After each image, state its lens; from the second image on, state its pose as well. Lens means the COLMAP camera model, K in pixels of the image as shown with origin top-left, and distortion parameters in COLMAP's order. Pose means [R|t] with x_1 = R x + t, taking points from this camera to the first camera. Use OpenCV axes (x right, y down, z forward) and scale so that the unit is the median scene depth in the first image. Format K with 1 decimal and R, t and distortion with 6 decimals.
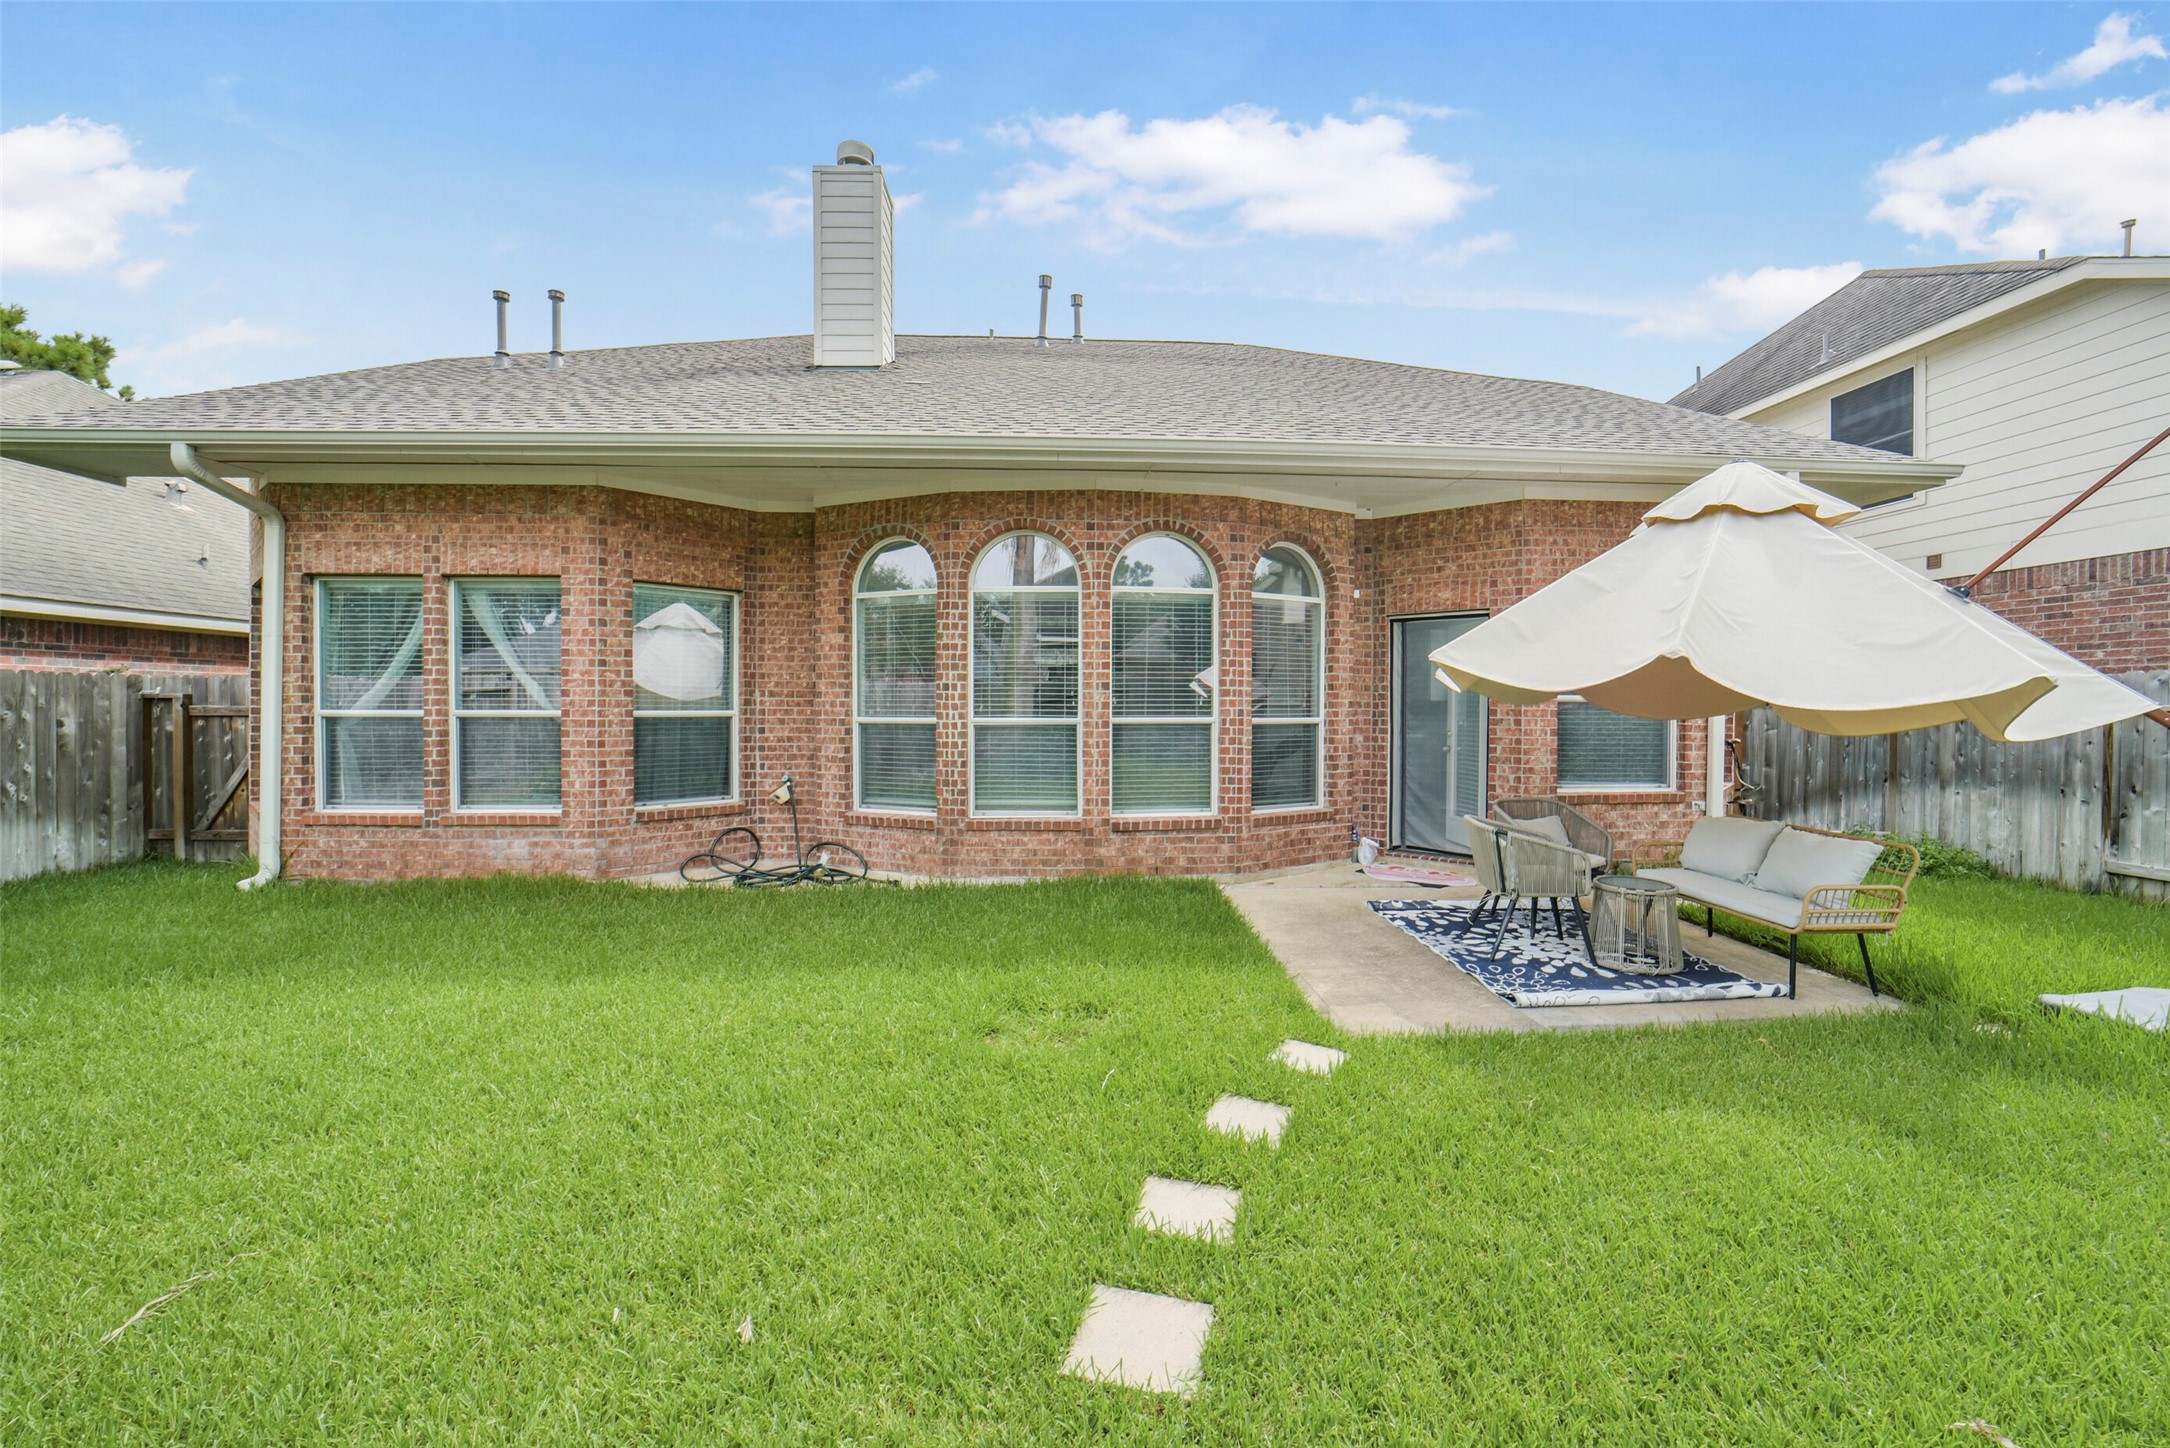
lens RADIAL K [[866.3, 0, 1096.2], [0, 866.3, 716.9], [0, 0, 1]] dist [-0.038965, 0.010335]
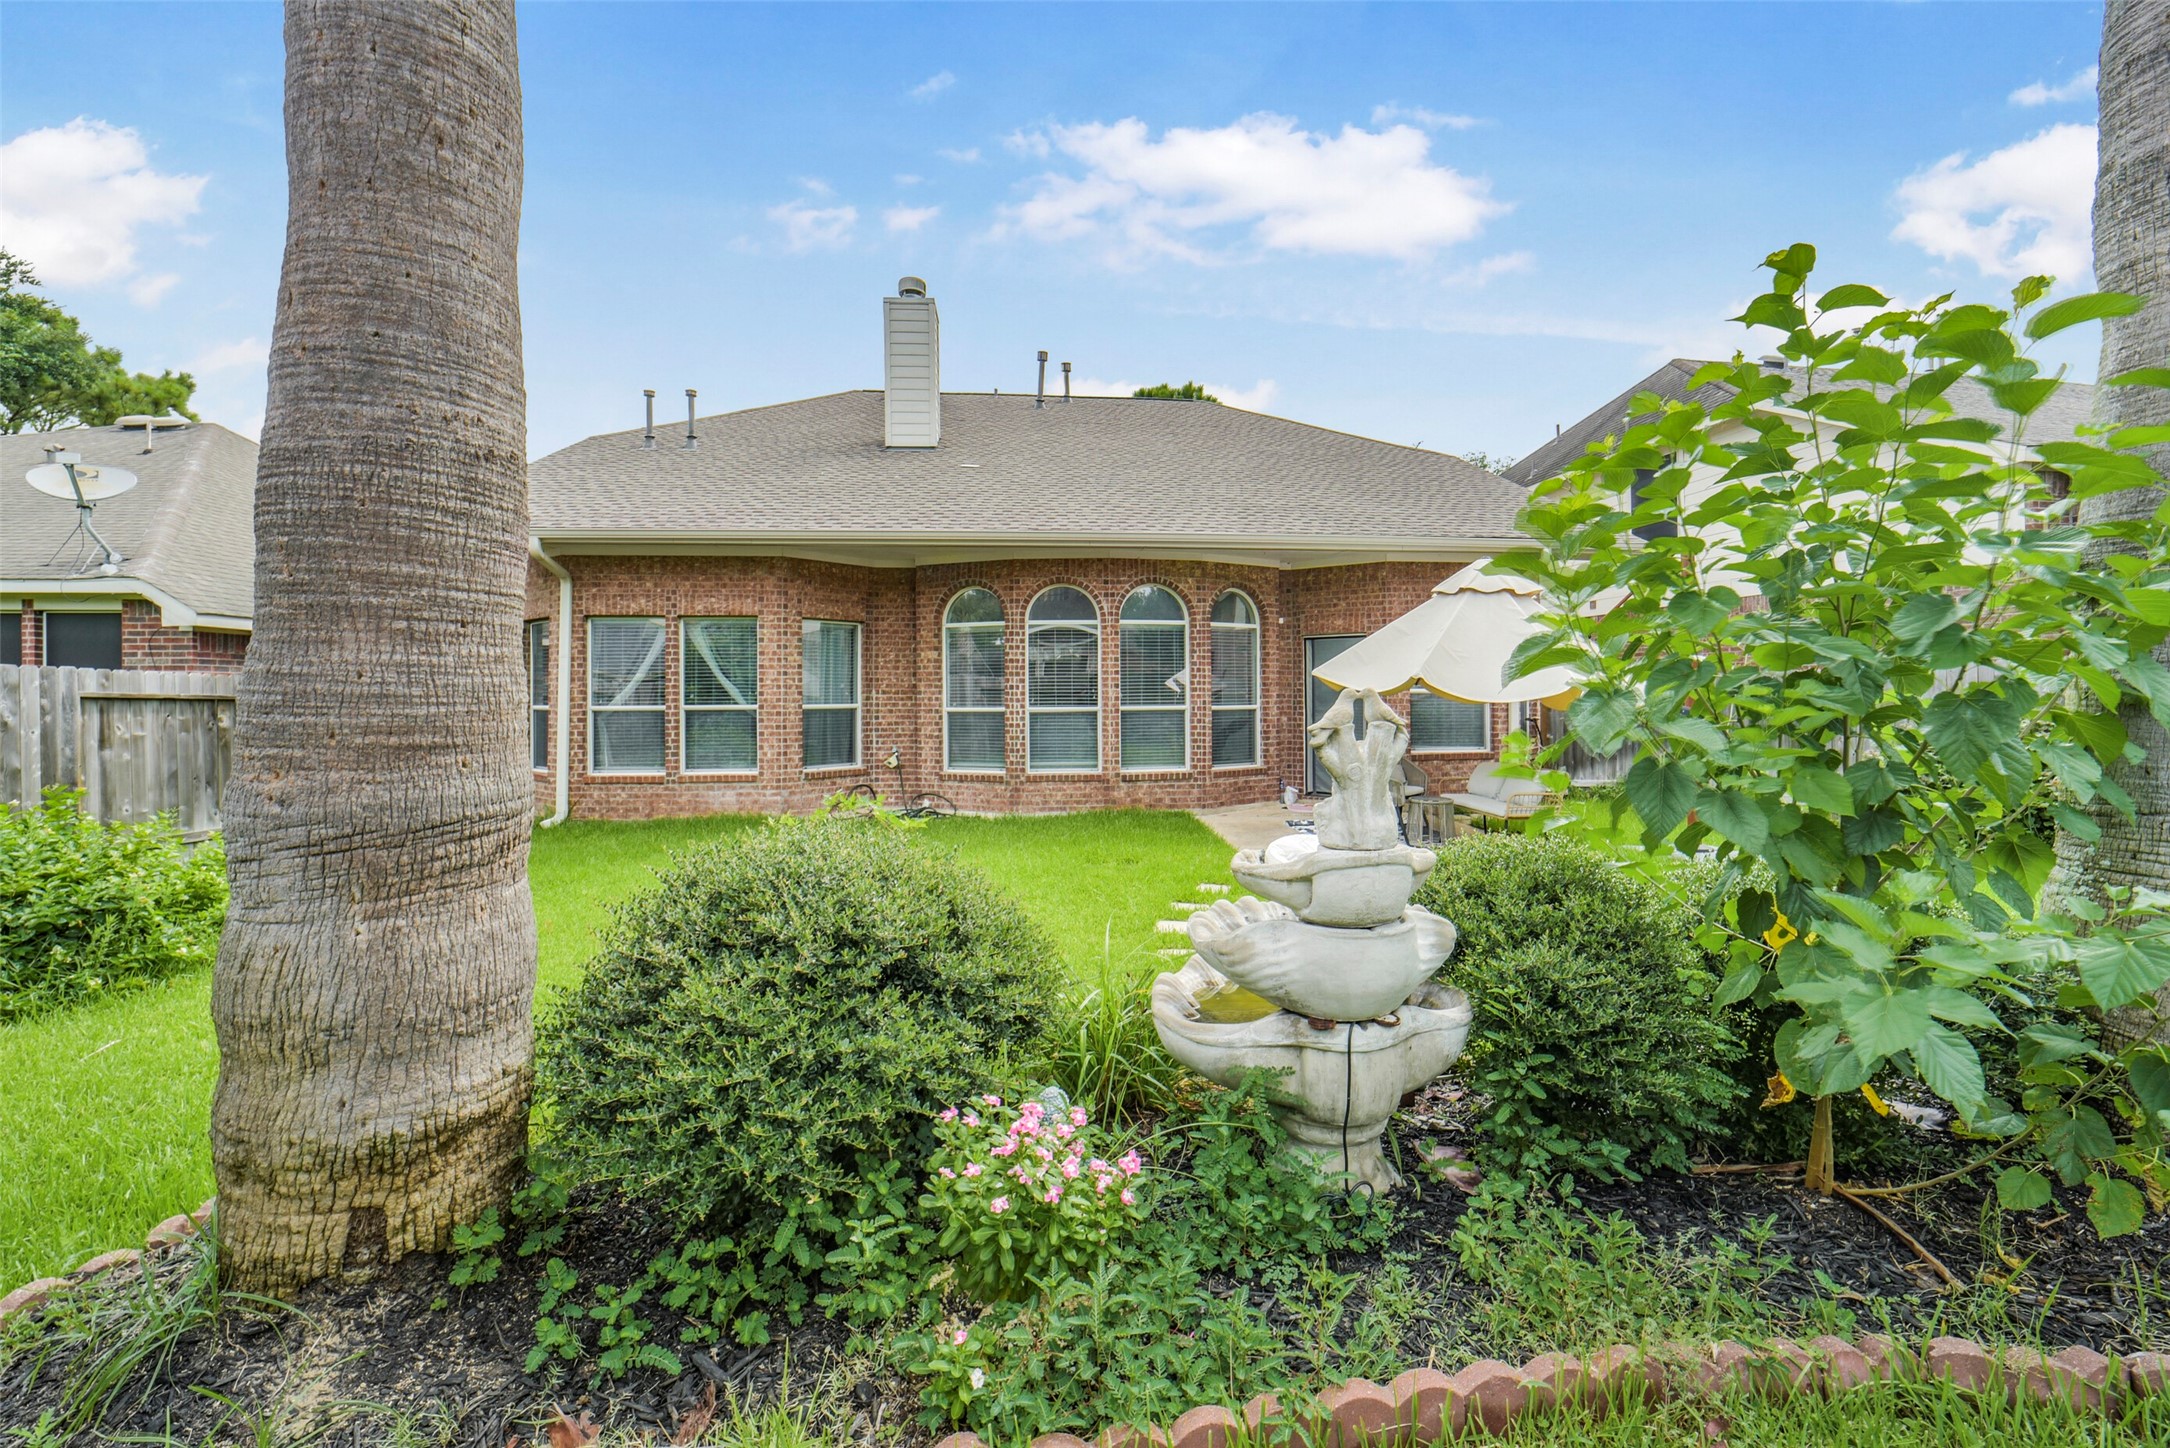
lens RADIAL K [[882.8, 0, 1092.1], [0, 882.8, 682.4], [0, 0, 1]] dist [-0.034487, 0.000080]
pose [[0.998935, -0.008039, 0.045443, -0.099412], [0.009132, 0.999673, -0.023878, -0.004868], [-0.045236, 0.024267, 0.998682, -0.536211]]
